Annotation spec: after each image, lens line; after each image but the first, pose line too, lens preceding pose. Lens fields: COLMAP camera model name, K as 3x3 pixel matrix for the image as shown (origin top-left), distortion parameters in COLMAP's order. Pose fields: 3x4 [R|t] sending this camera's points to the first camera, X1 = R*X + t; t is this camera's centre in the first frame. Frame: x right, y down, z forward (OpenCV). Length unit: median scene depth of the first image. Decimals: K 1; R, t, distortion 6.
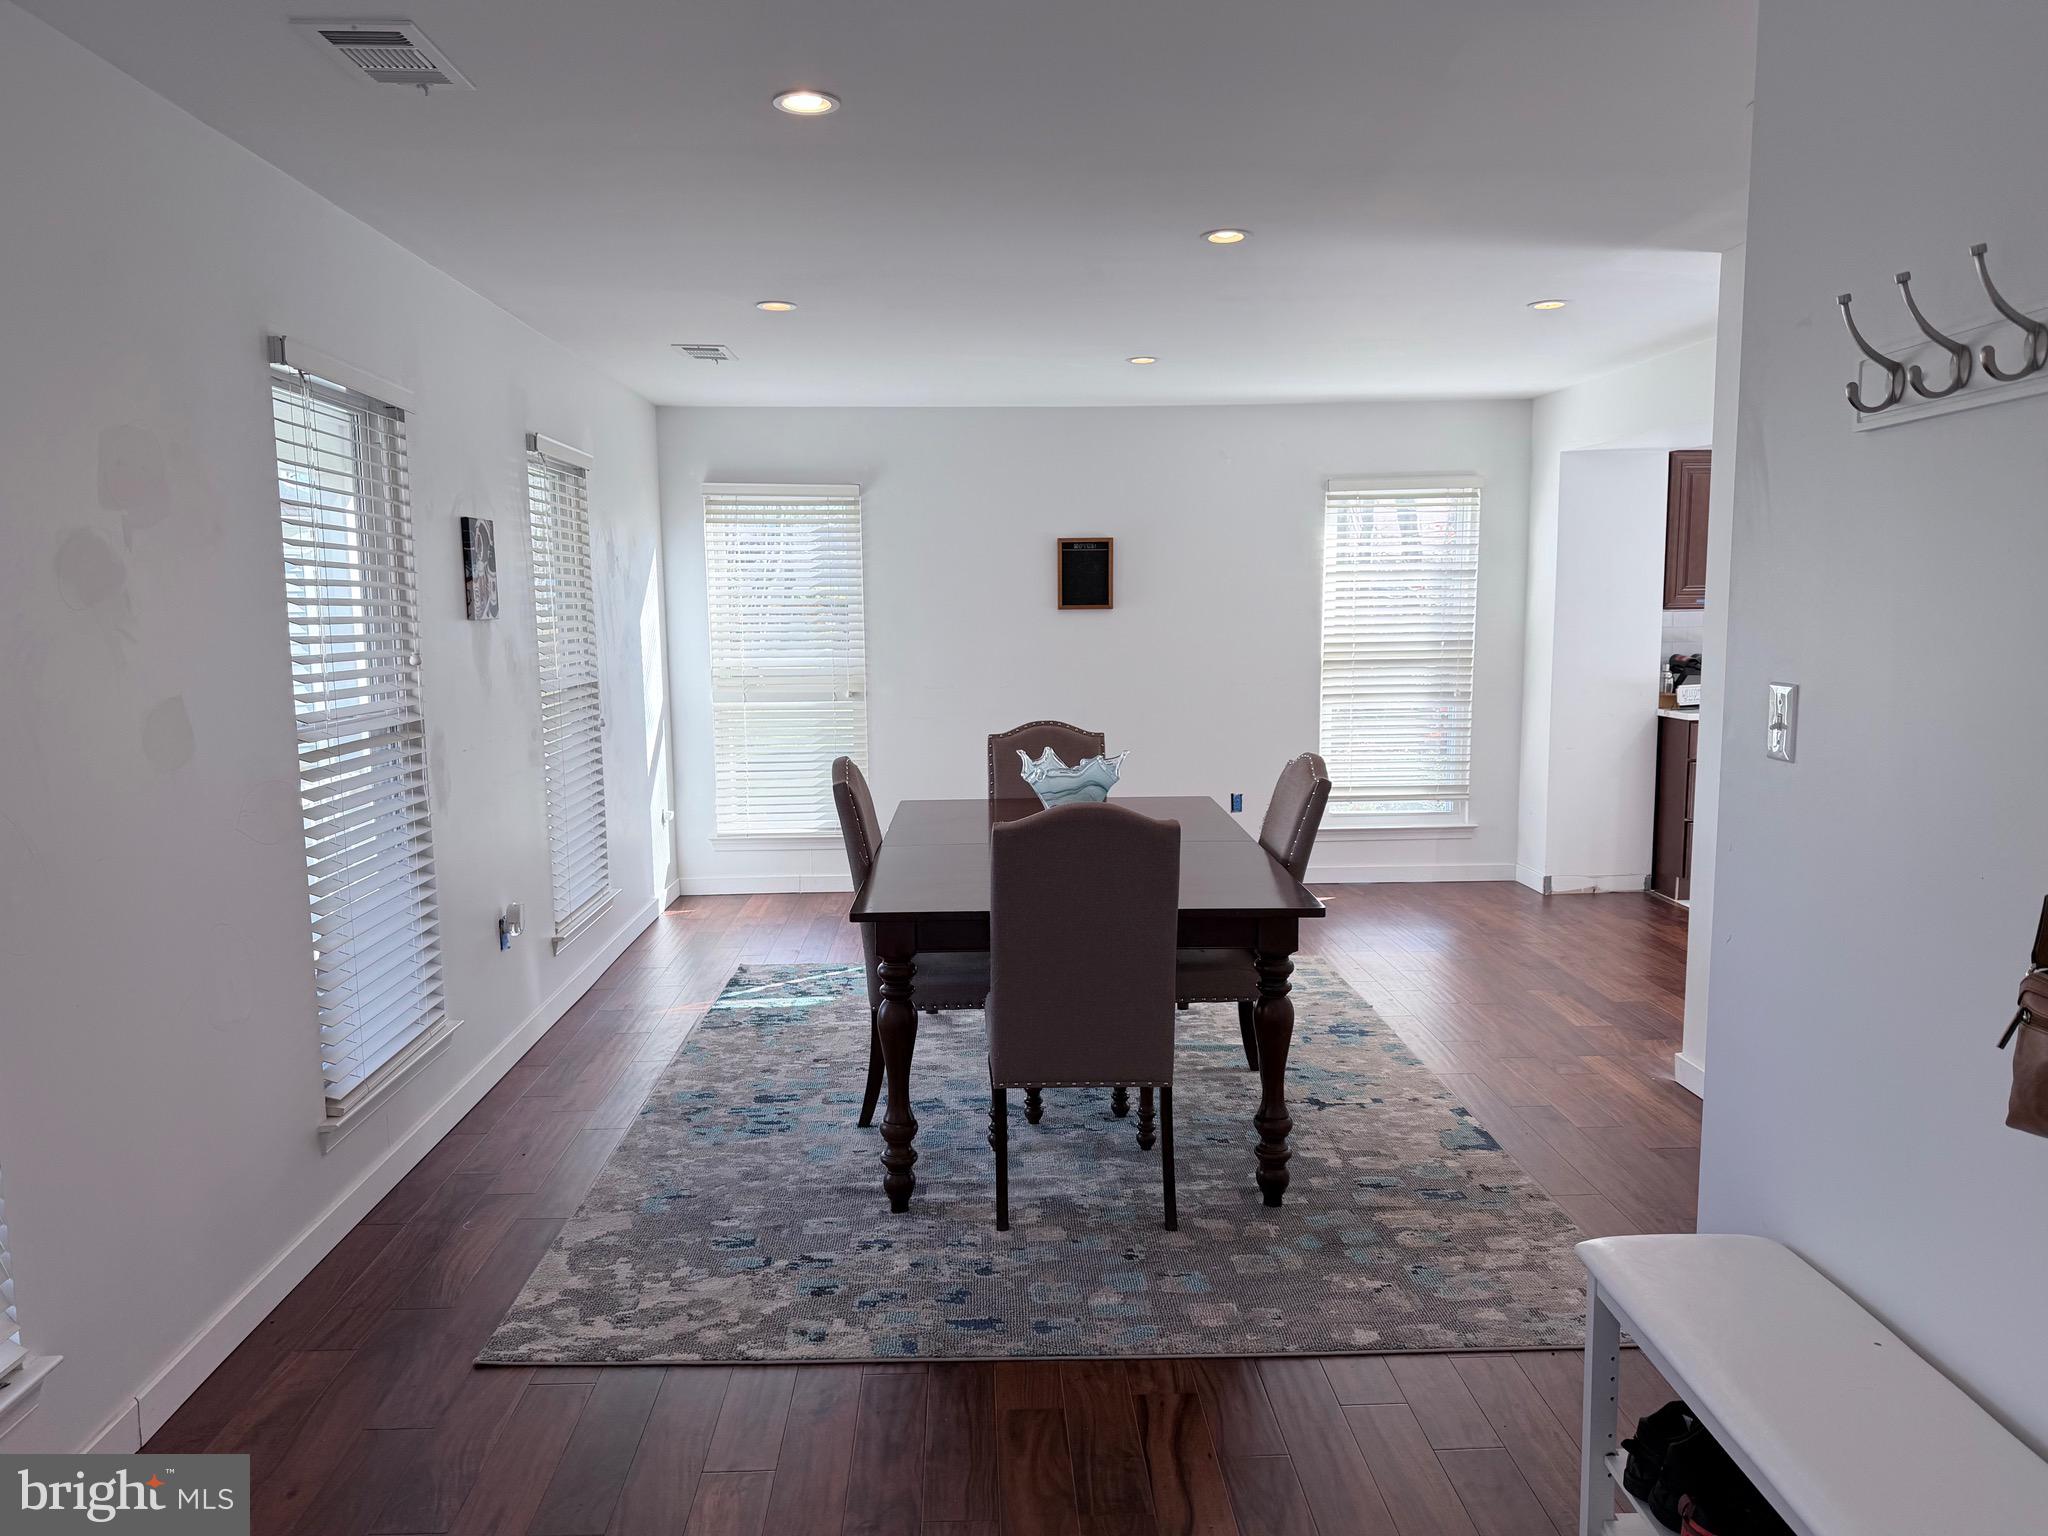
lens RADIAL K [[1437.1, 0, 1024.7], [0, 1437.1, 784.1], [0, 0, 1]] dist [-0.007135, -0.002906]
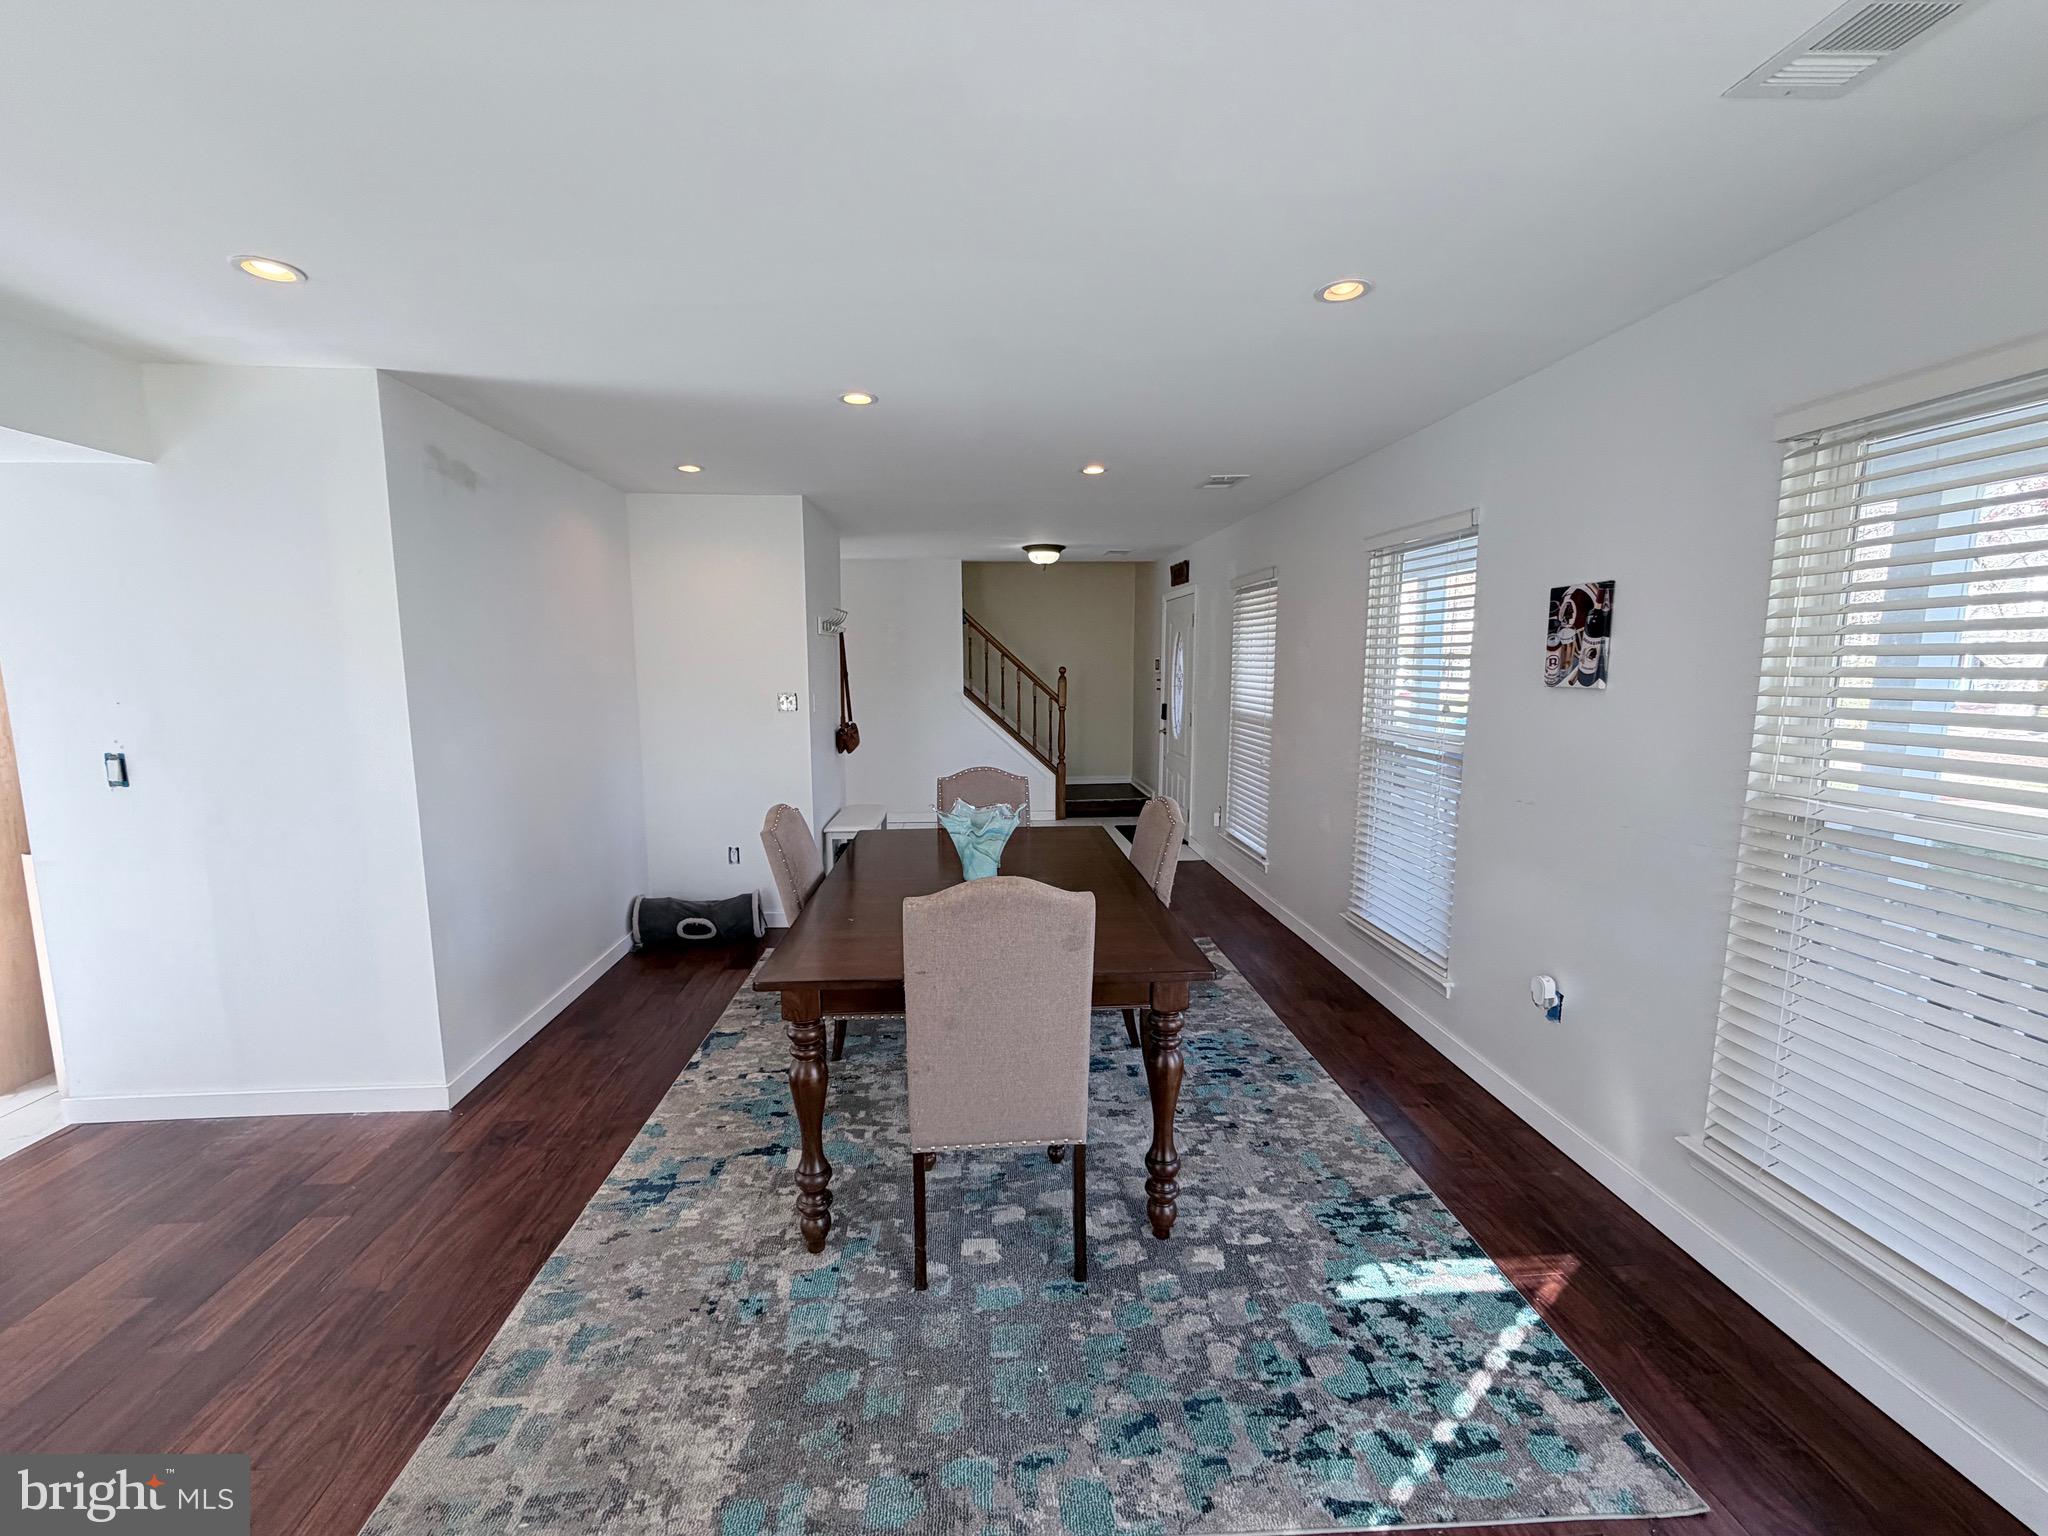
lens RADIAL K [[825.3, 0, 1009.0], [0, 825.3, 750.6], [0, 0, 1]] dist [0.002132, 0.000114]
pose [[-0.999492, 0.021202, -0.023804, 0.018273], [0.015010, 0.971800, 0.235330, -0.172071], [0.028122, 0.234853, -0.971624, 1.263936]]
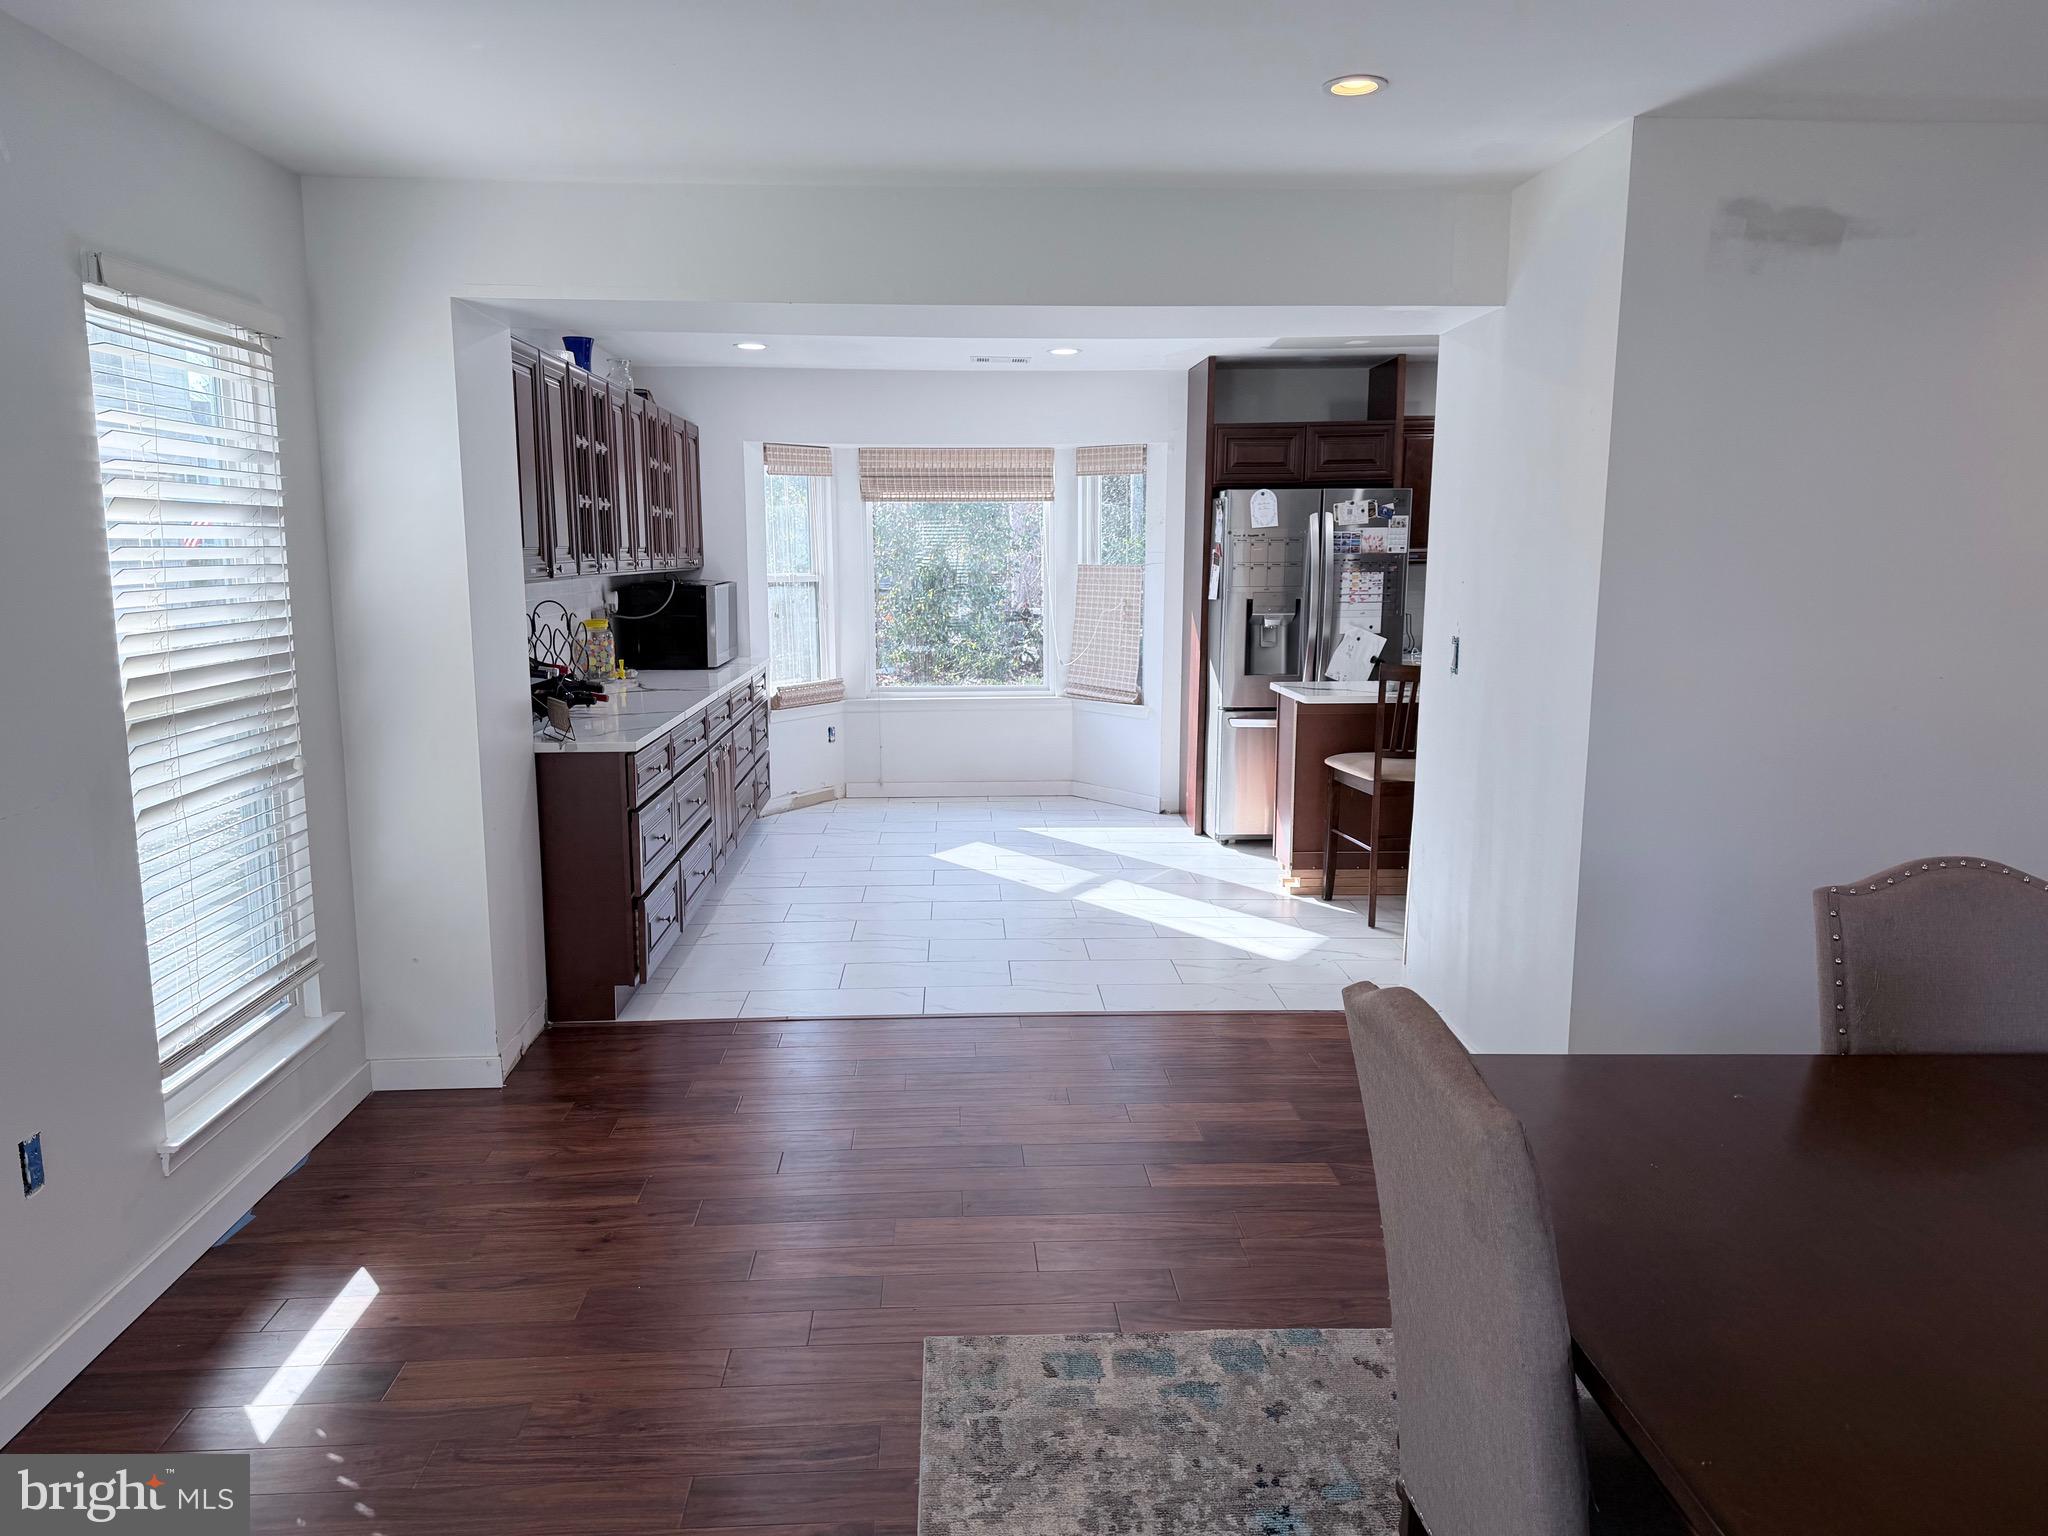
lens RADIAL K [[1437.1, 0, 1017.7], [0, 1437.1, 772.3], [0, 0, 1]] dist [-0.007135, -0.002906]
pose [[-0.010561, -0.142542, 0.989732, -0.246384], [0.125989, 0.981710, 0.142731, -0.132163], [-0.991975, 0.126203, 0.007591, 1.012757]]
